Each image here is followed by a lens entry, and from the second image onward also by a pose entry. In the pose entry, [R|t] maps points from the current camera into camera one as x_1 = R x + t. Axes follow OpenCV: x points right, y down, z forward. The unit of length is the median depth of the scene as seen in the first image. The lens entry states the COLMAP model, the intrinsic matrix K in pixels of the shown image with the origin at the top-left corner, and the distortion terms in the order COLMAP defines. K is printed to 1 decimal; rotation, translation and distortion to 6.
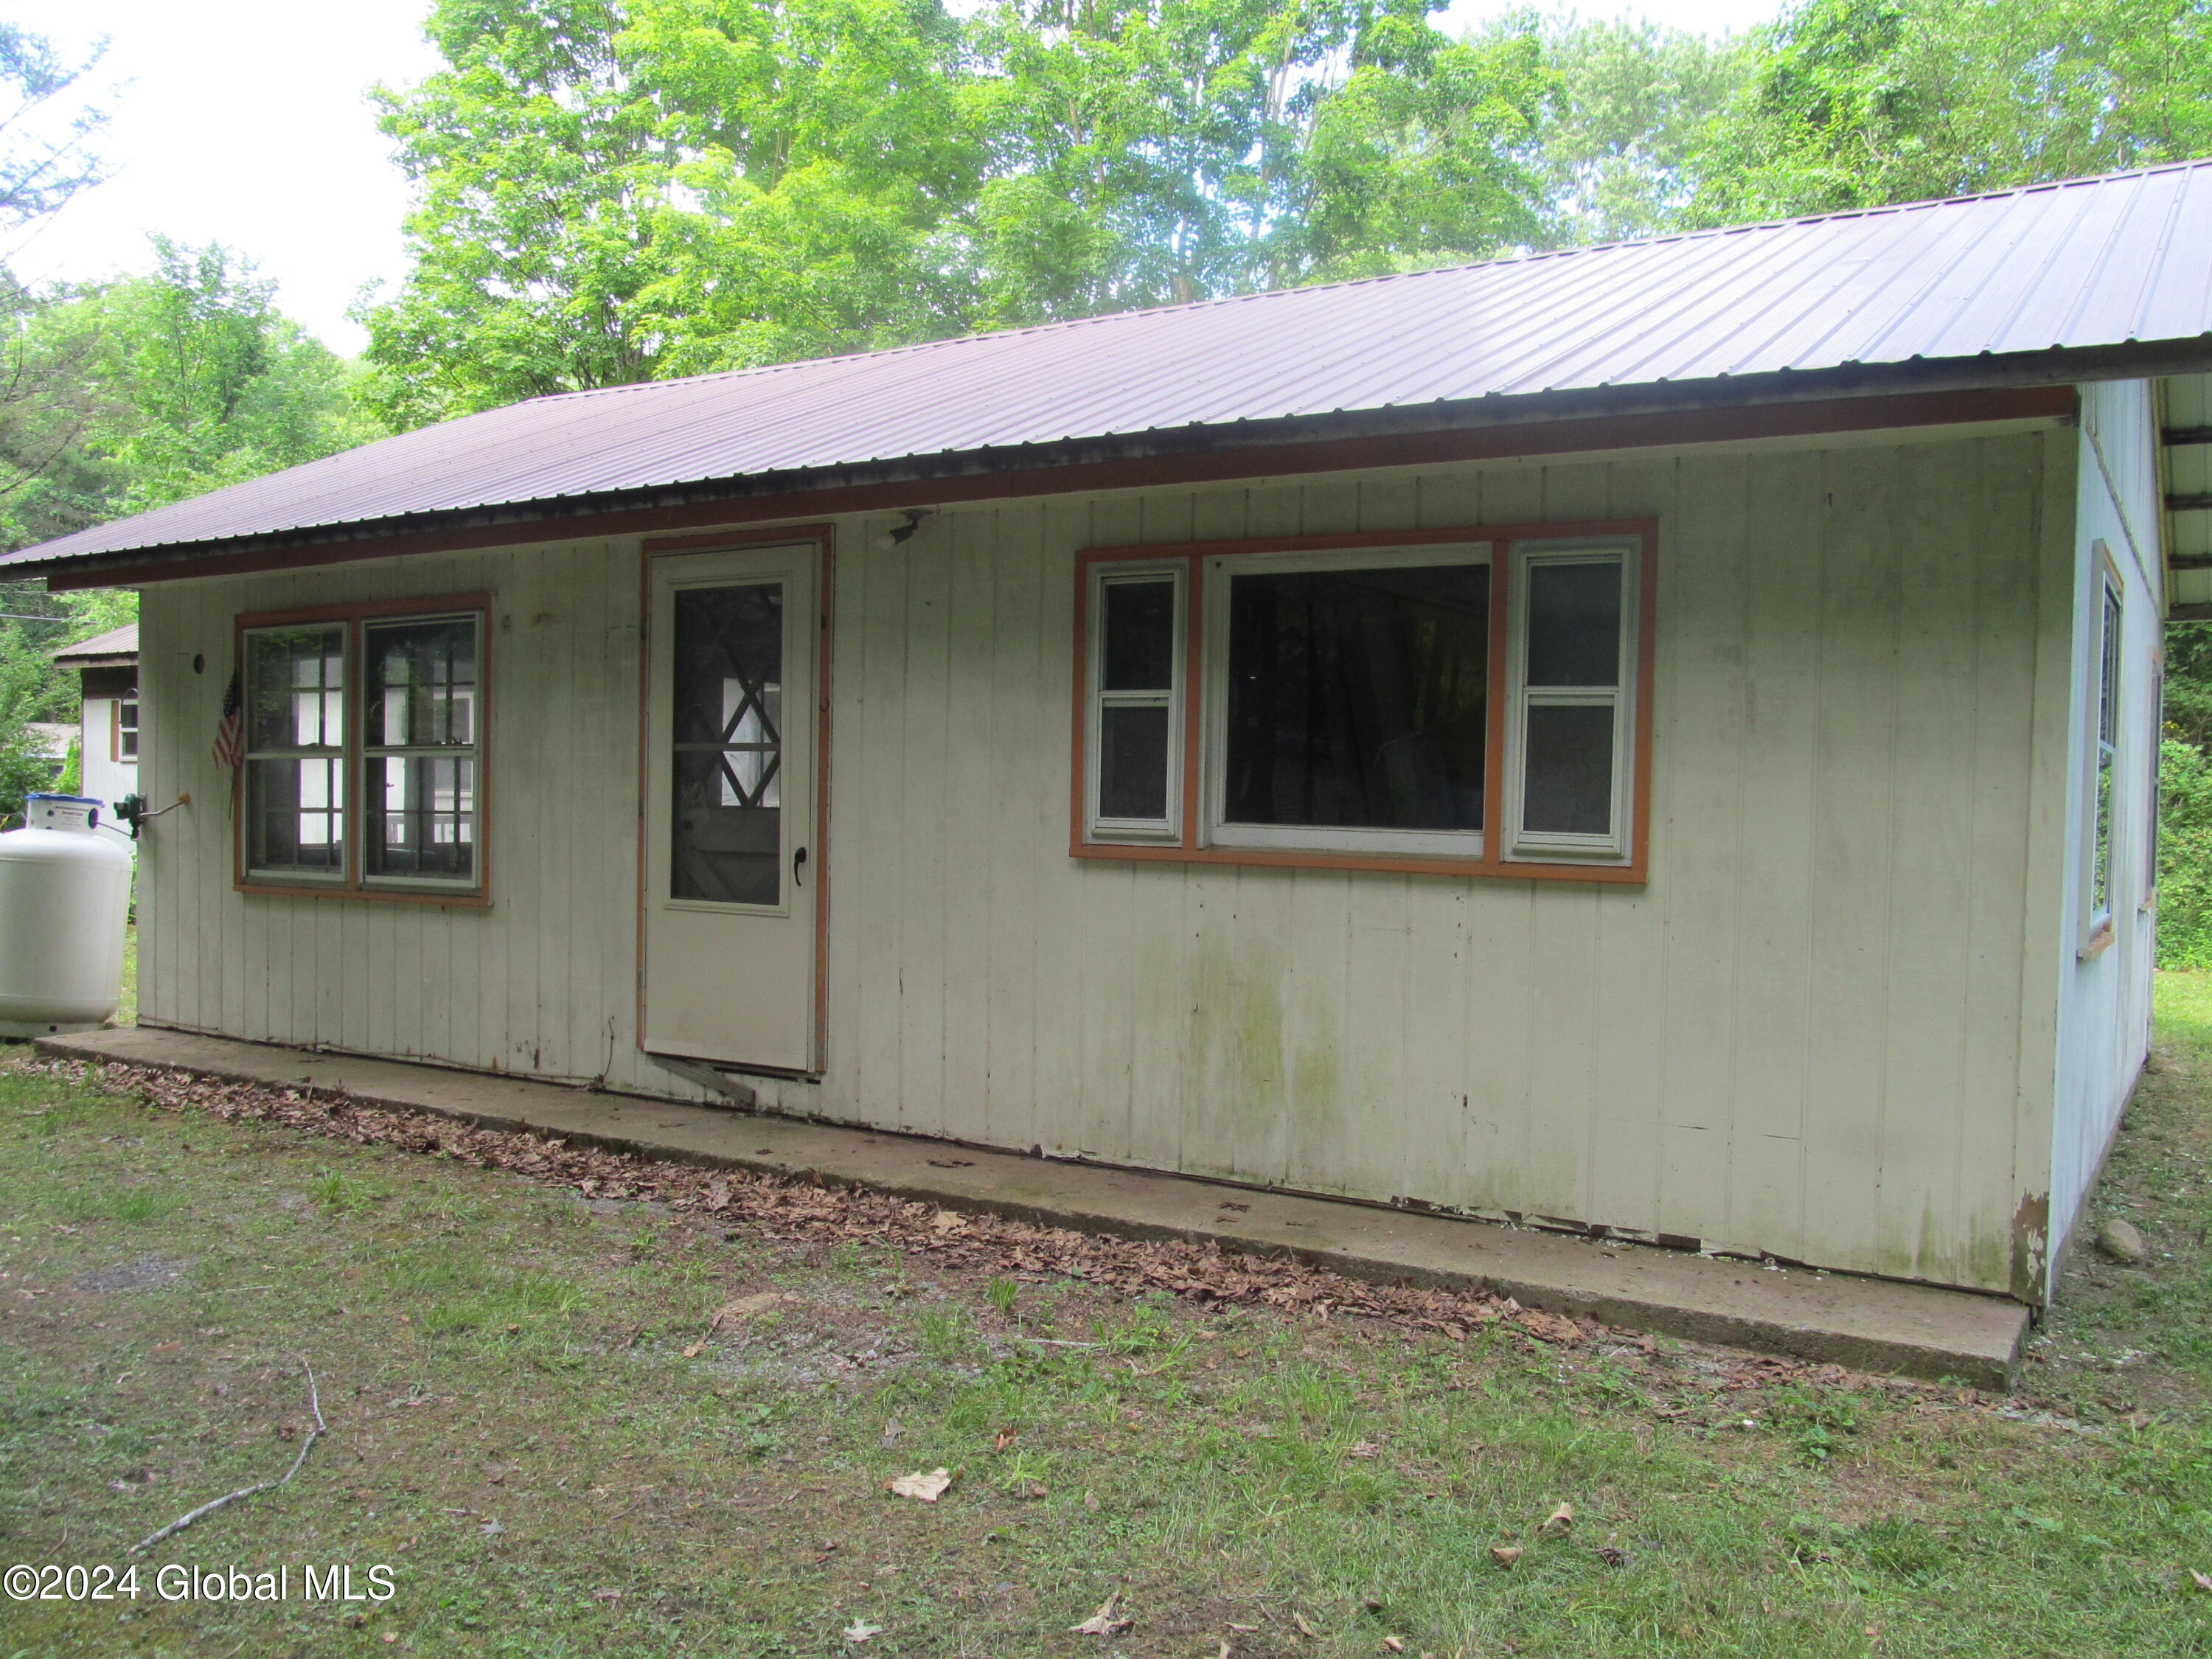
lens RADIAL K [[1846.7, 0, 1105.2], [0, 1846.7, 868.7], [0, 0, 1]] dist [-0.060608, -0.005879]
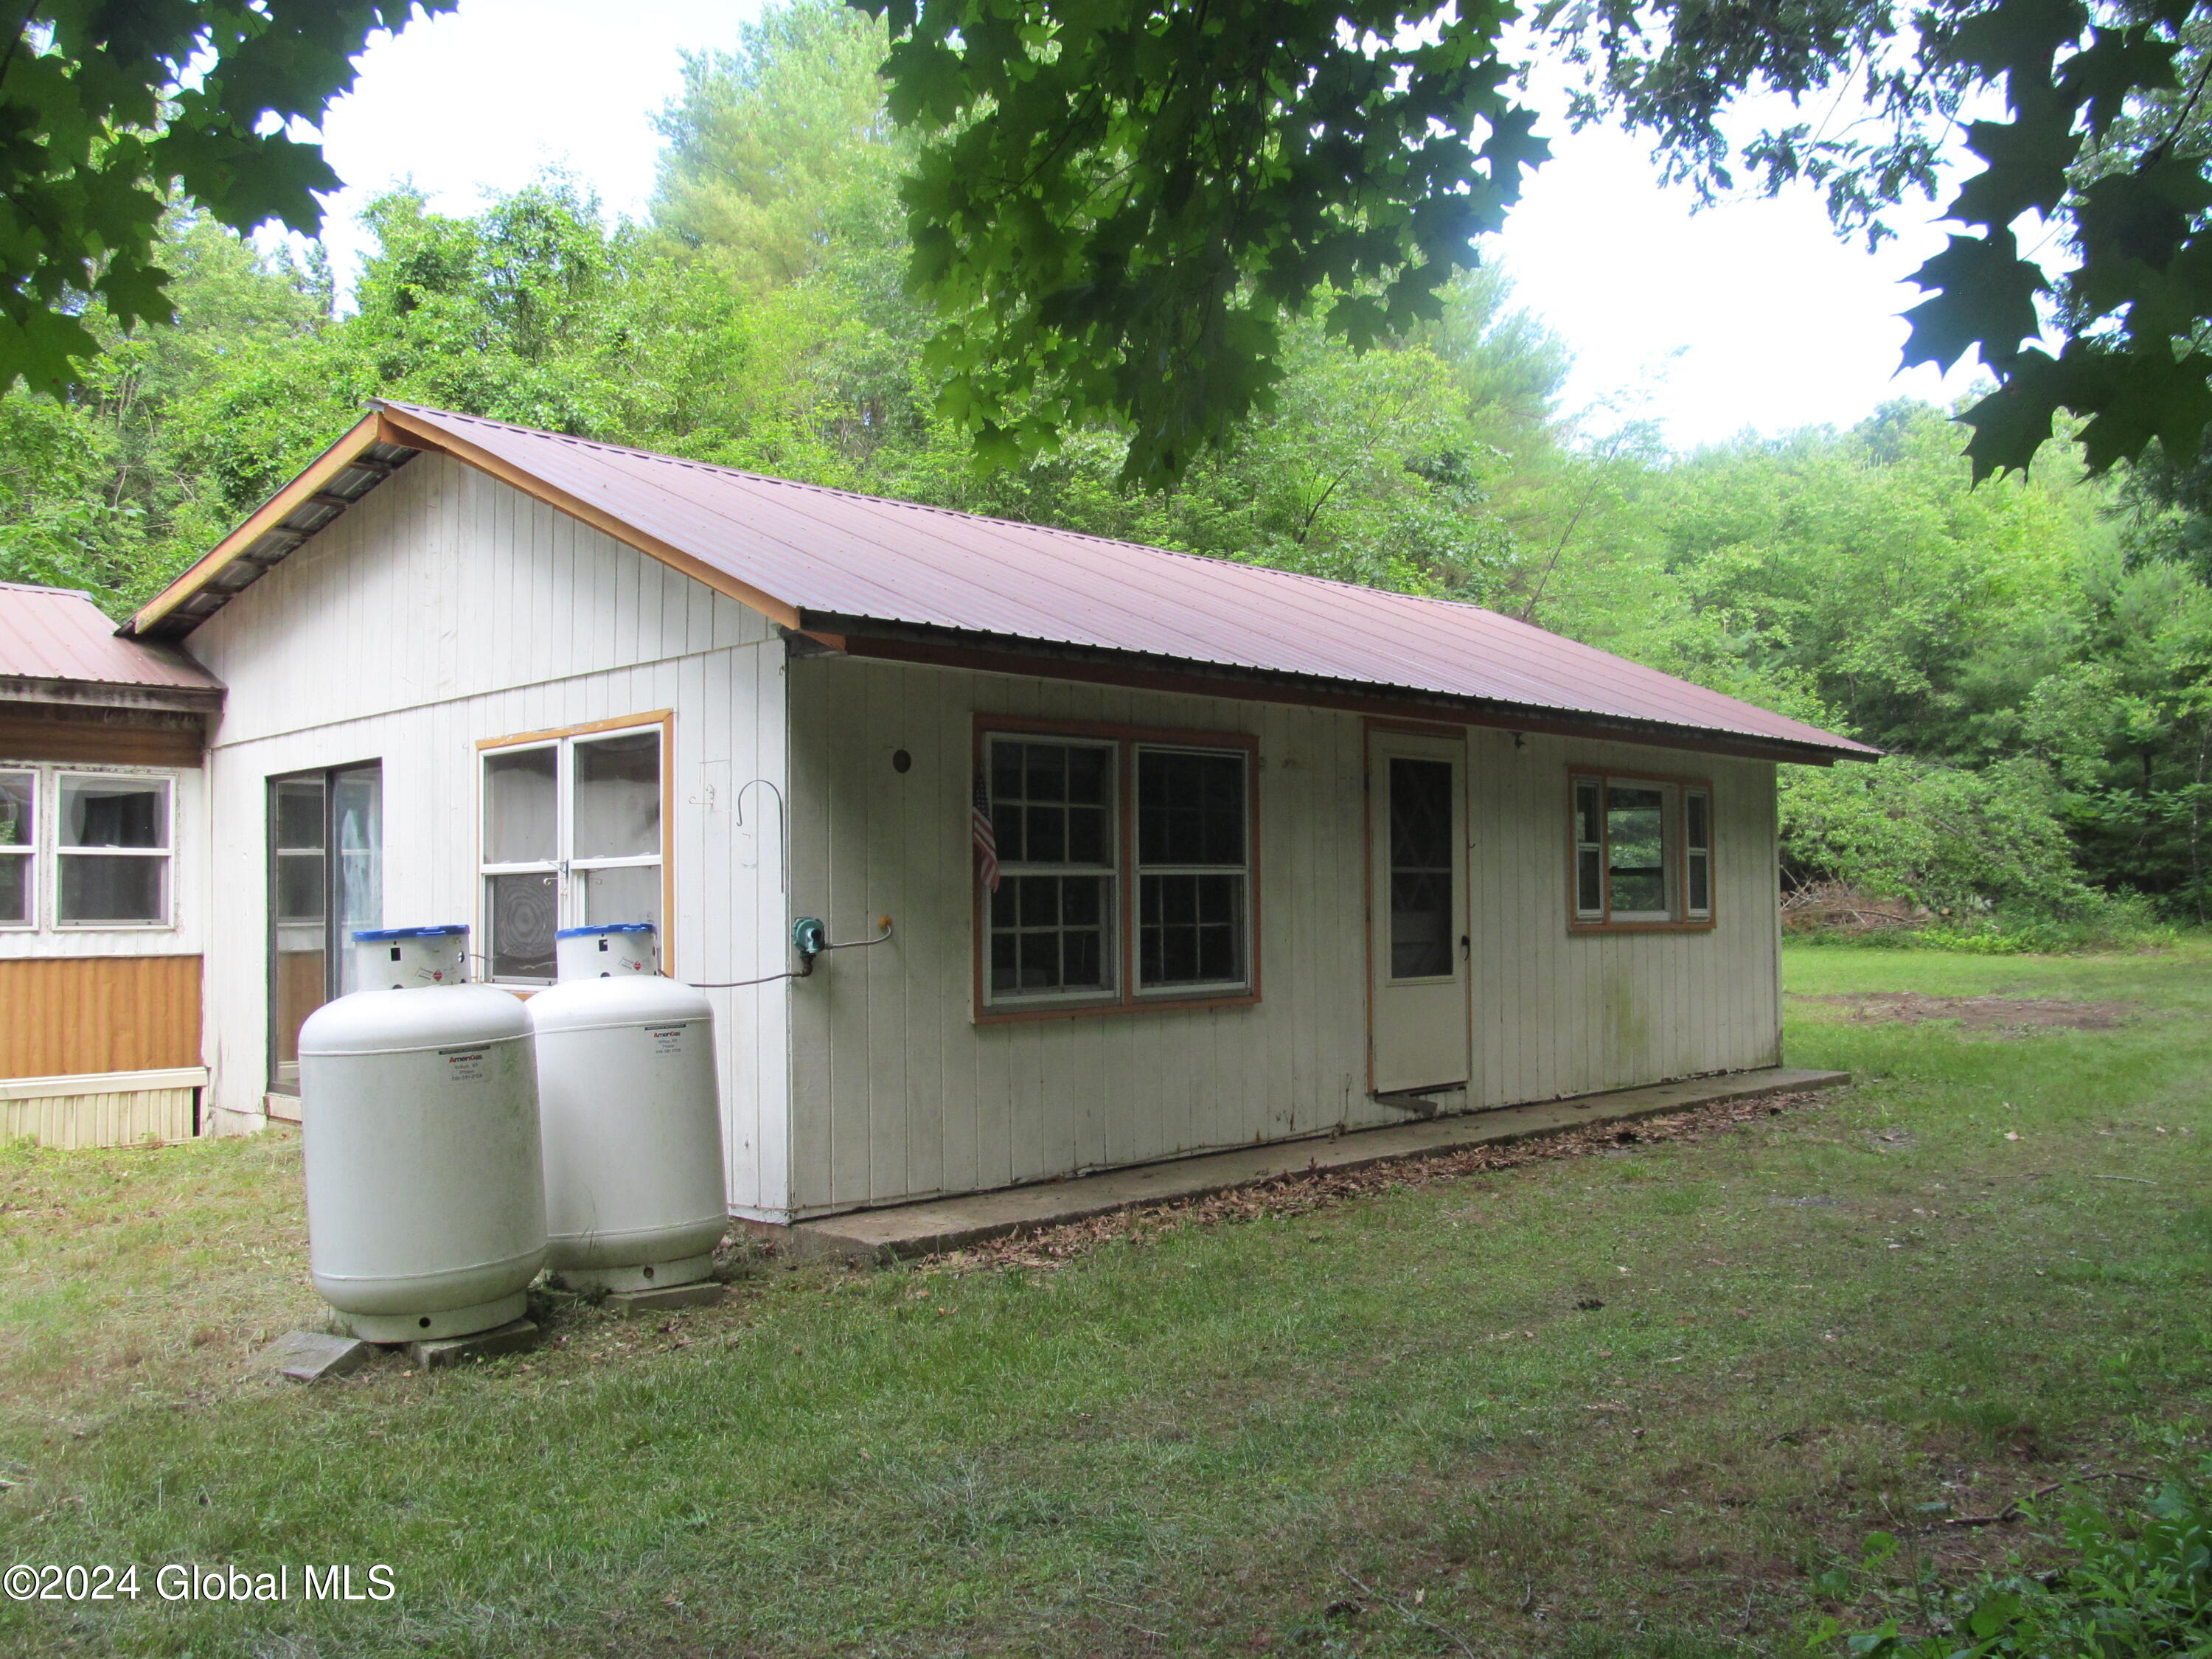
lens RADIAL K [[1873.3, 0, 1106.0], [0, 1873.3, 829.5], [0, 0, 1]] dist [-0.072078, -0.009136]
pose [[0.206888, 0.025774, 0.978025, -1.754188], [0.055472, 0.997736, -0.038028, -0.056740], [-0.976791, 0.062120, 0.204990, 0.964982]]
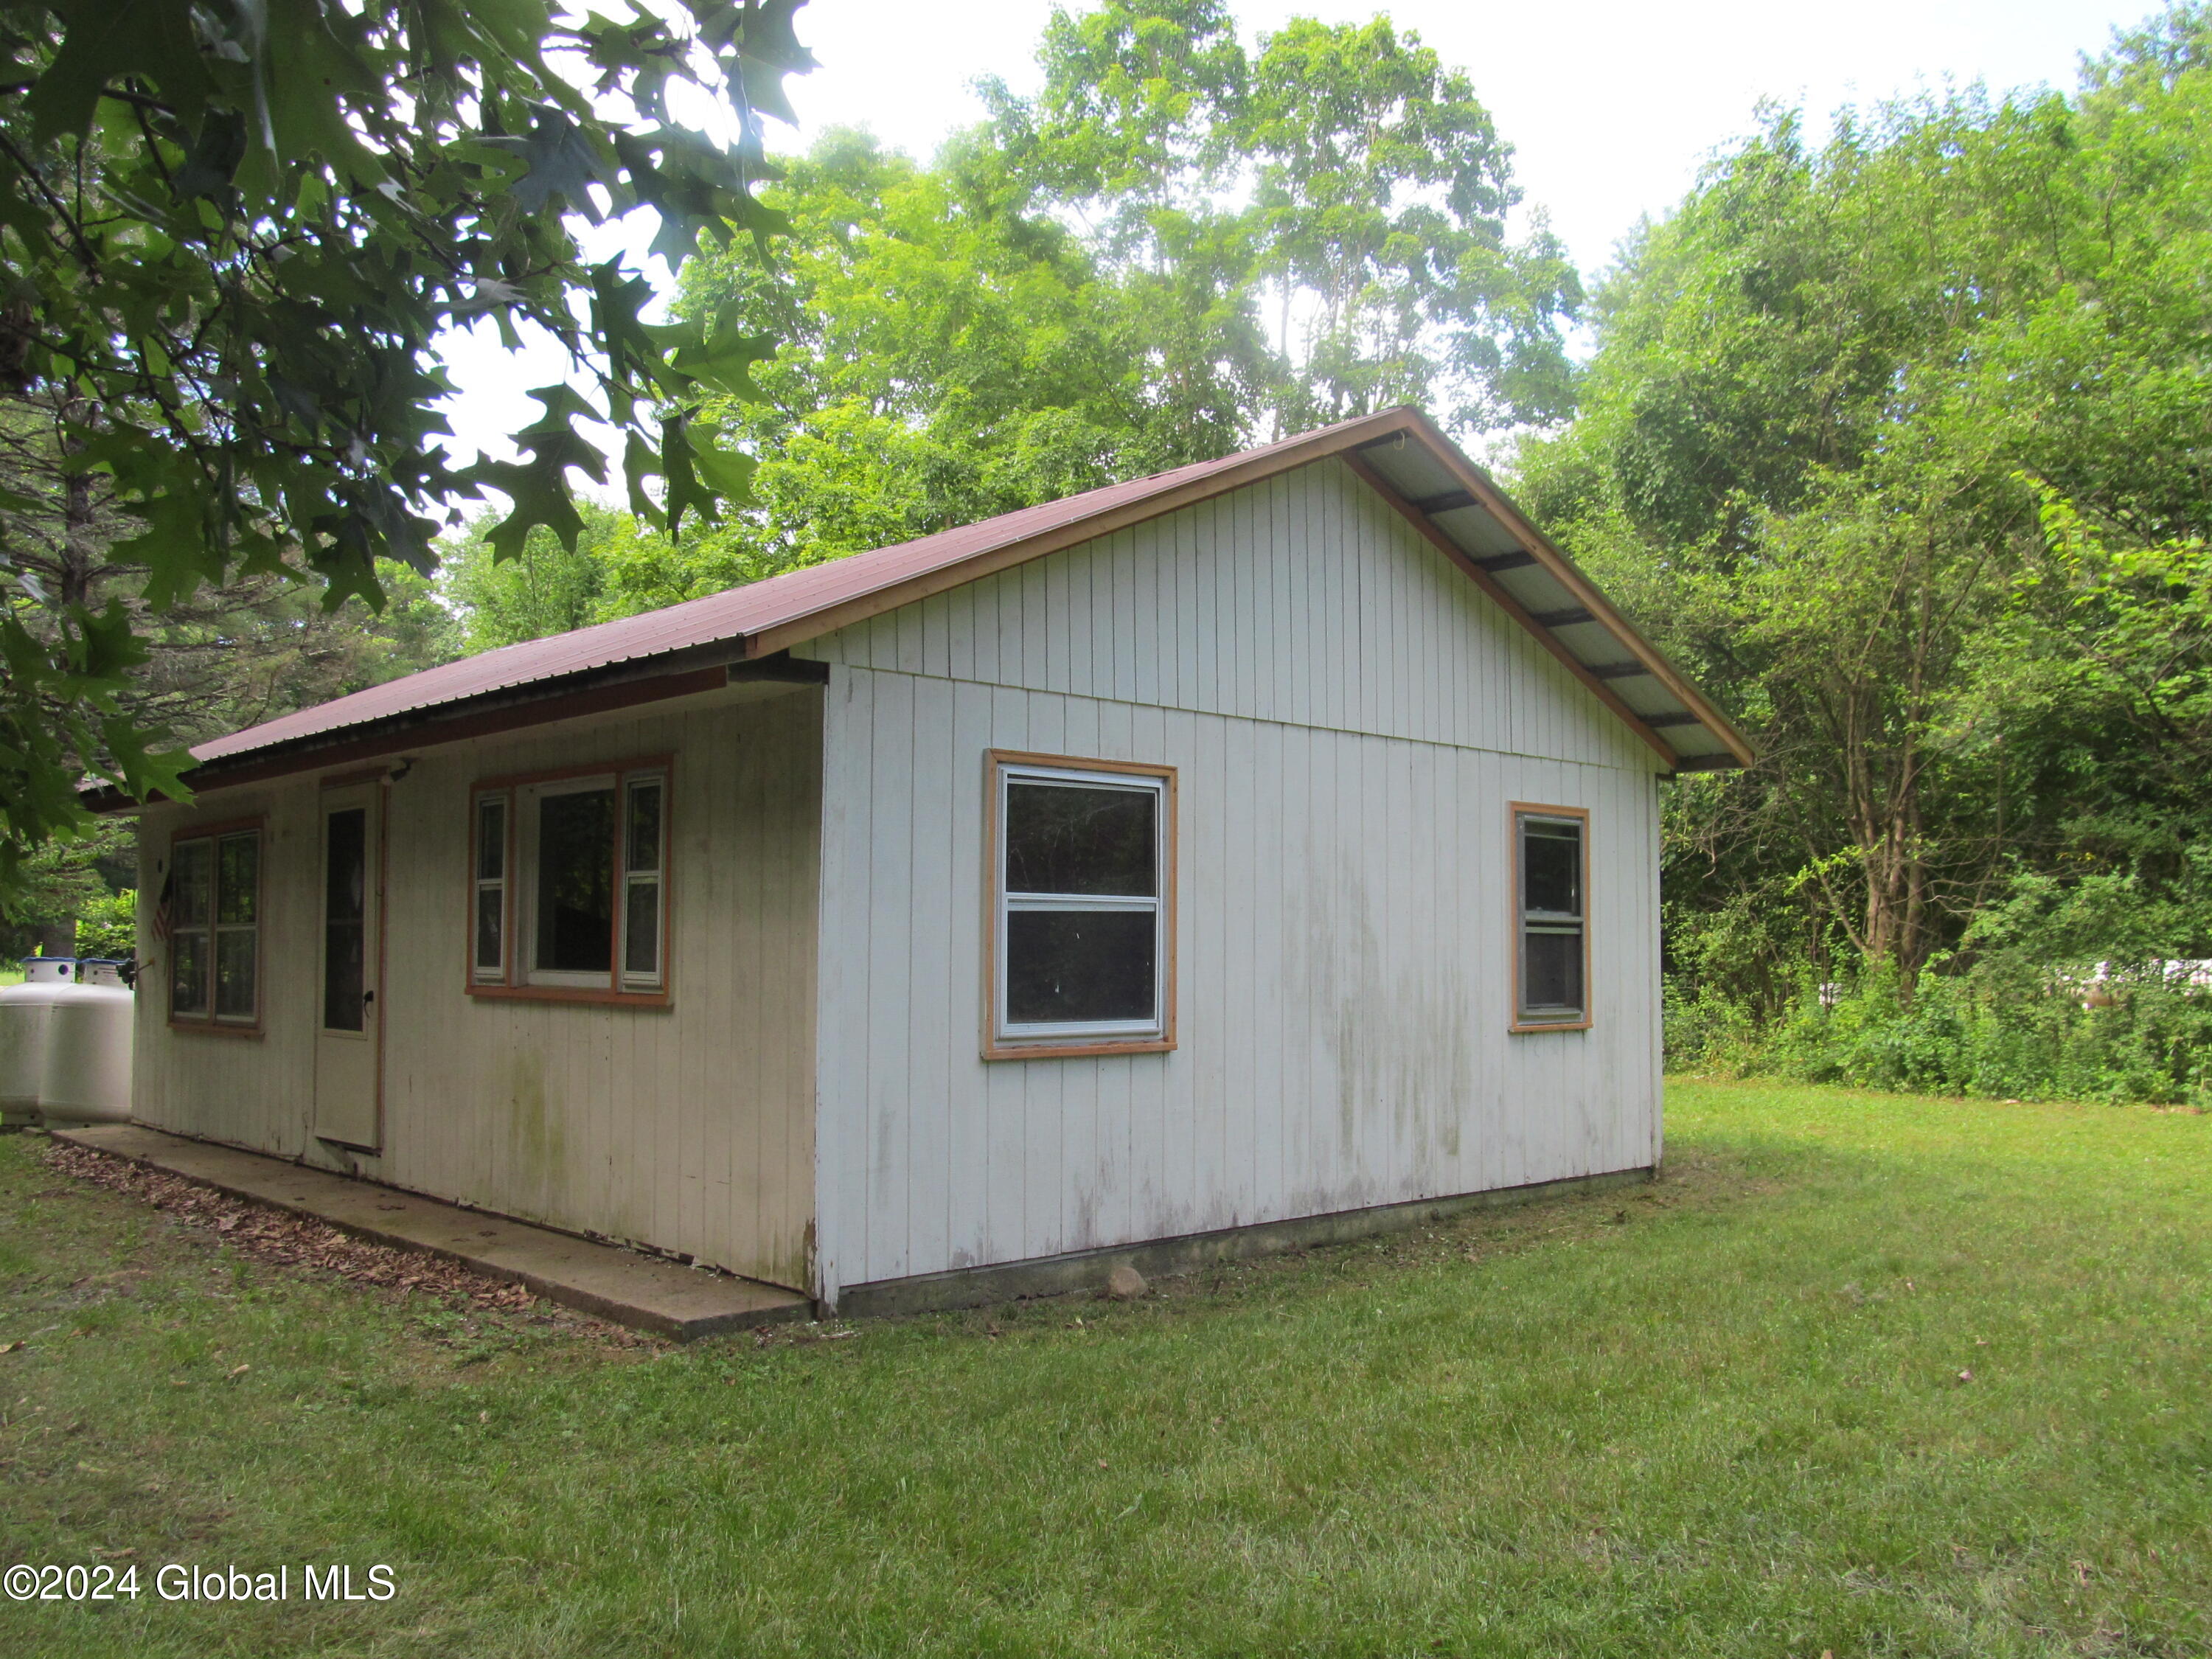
lens RADIAL K [[1873.3, 0, 1106.0], [0, 1873.3, 829.5], [0, 0, 1]] dist [-0.072078, -0.009136]
pose [[0.968028, -0.034328, -0.248481, 0.750324], [0.007918, 0.994280, -0.106513, 0.021750], [0.250716, 0.101140, 0.962763, -0.256588]]
